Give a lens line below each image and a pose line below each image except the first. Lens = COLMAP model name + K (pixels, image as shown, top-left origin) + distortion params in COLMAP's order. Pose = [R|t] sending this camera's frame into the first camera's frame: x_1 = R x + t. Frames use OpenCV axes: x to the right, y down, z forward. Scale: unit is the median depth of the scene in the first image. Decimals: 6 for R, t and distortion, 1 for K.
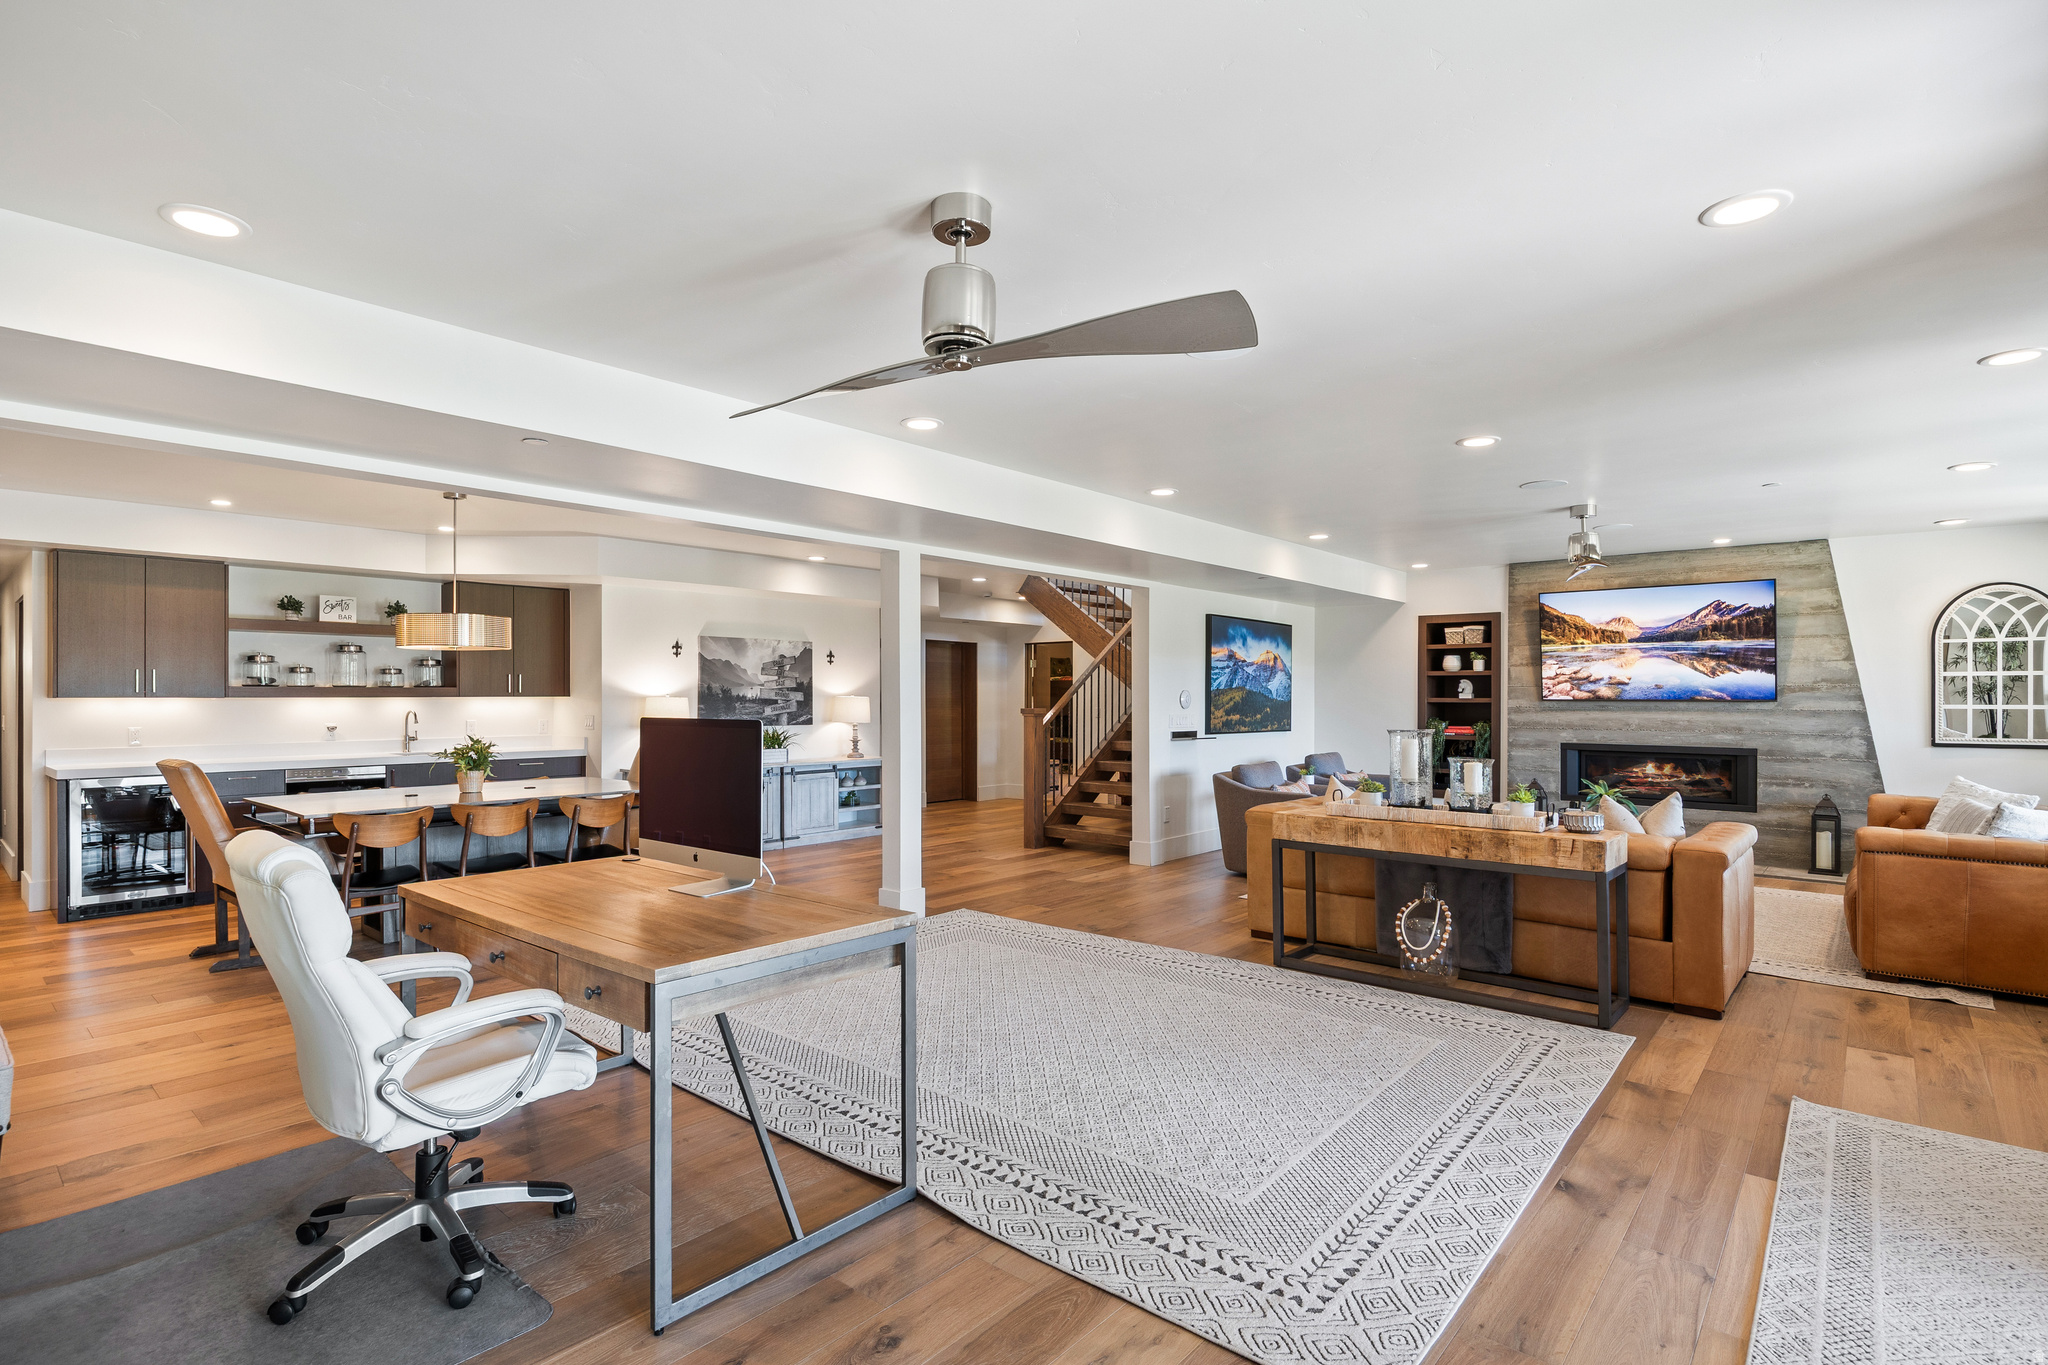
lens RADIAL K [[1003.4, 0, 1006.1], [0, 1003.4, 688.7], [0, 0, 1]] dist [-0.028359, 0.002032]
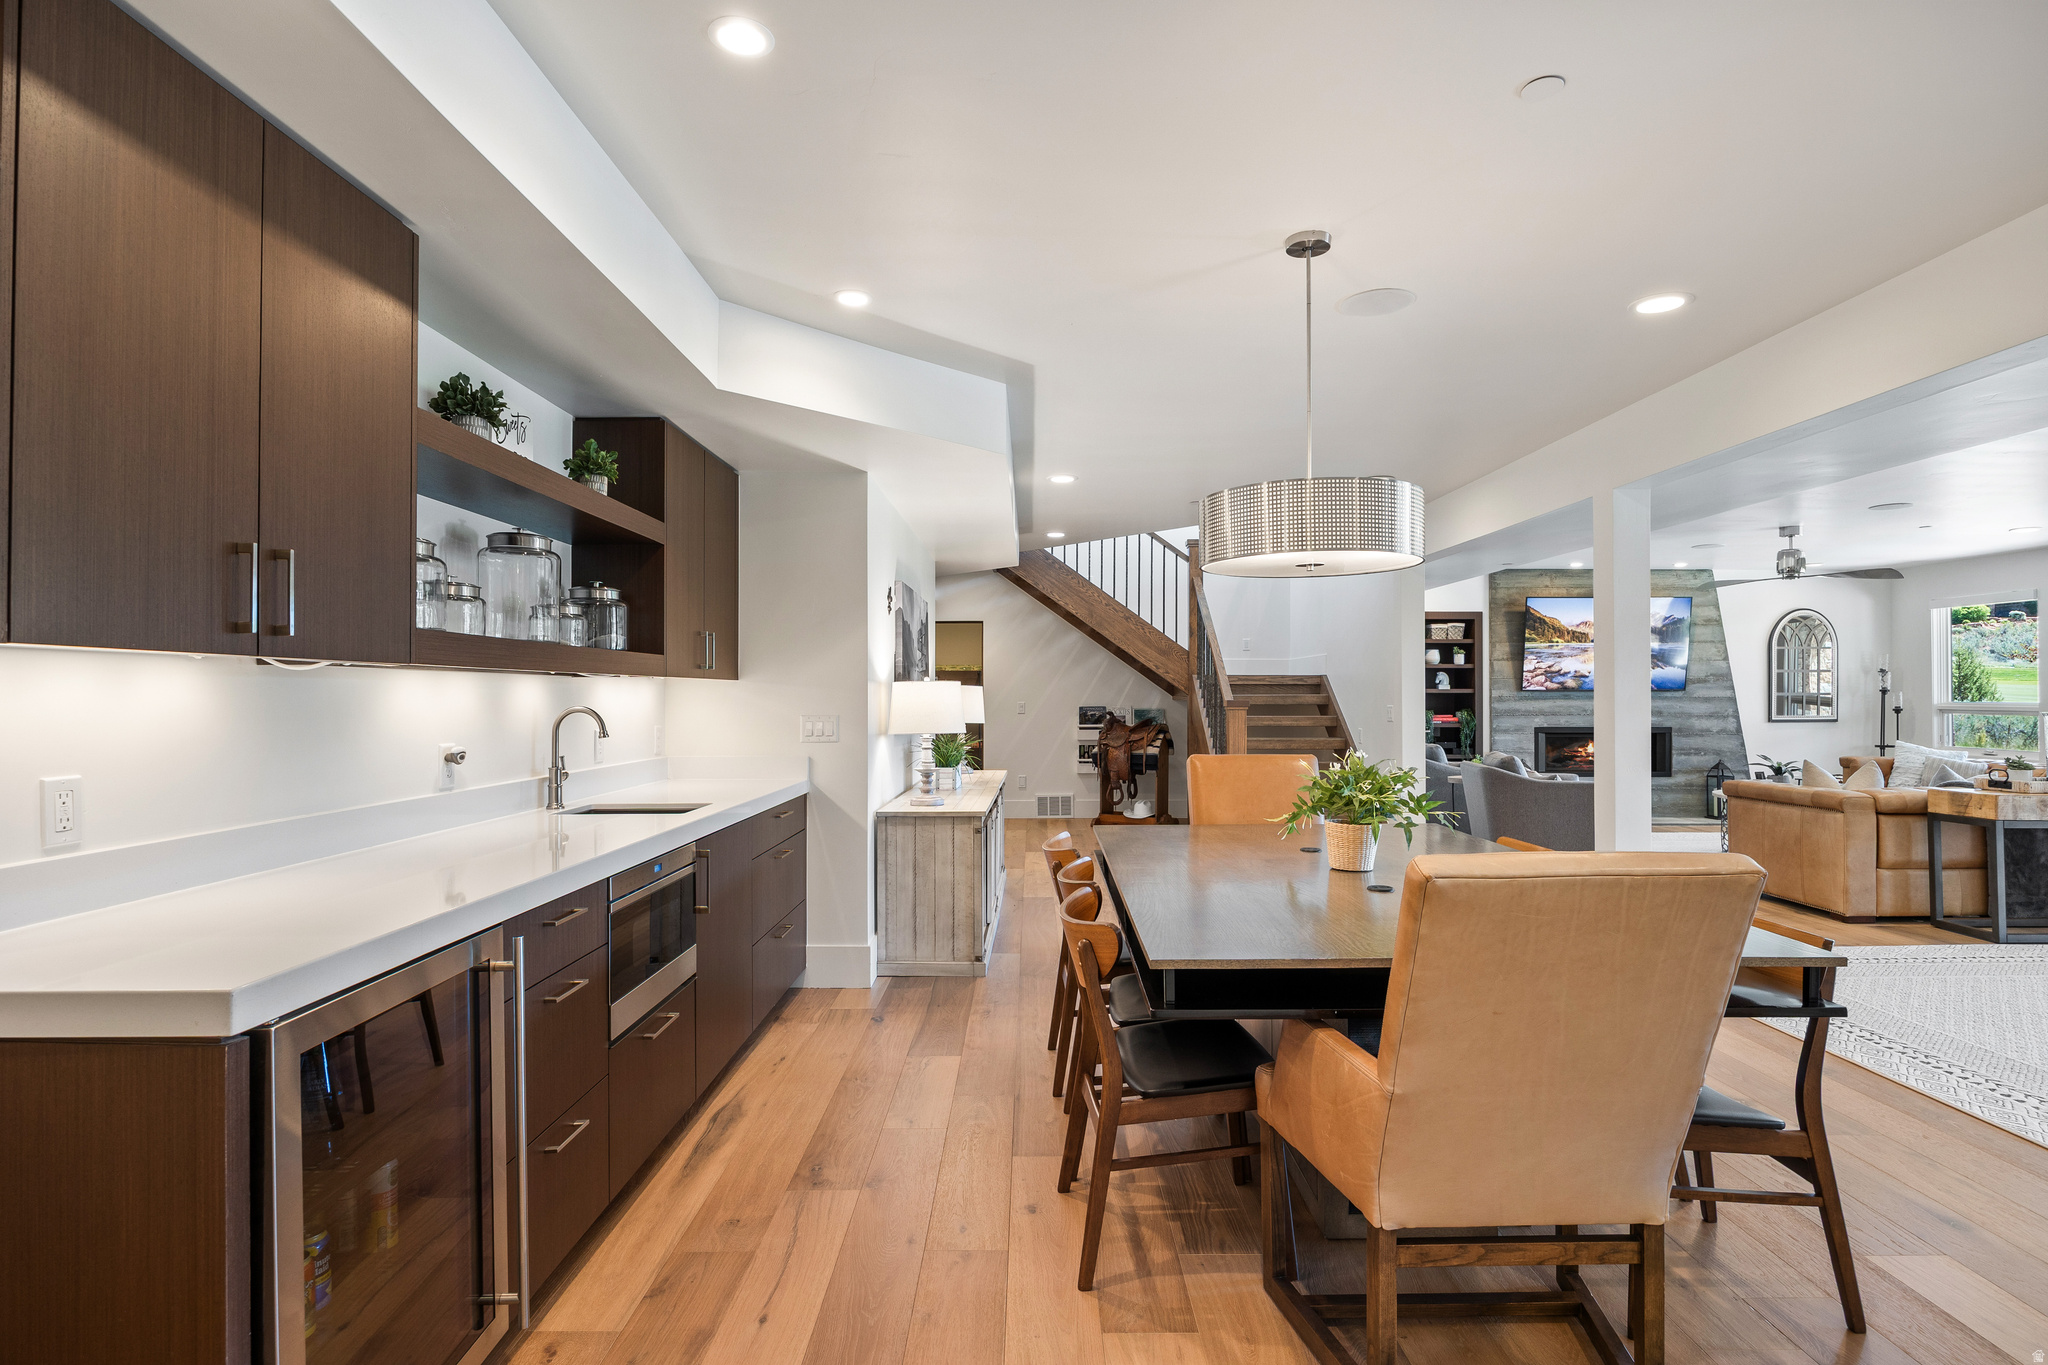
lens RADIAL K [[1056.5, 0, 941.7], [0, 1056.5, 687.1], [0, 0, 1]] dist [0.002543, -0.000713]
pose [[0.724984, 0.001209, 0.688764, -0.808468], [-0.003252, 0.999993, 0.001668, 0.008077], [-0.688758, -0.003449, 0.724984, 0.594364]]
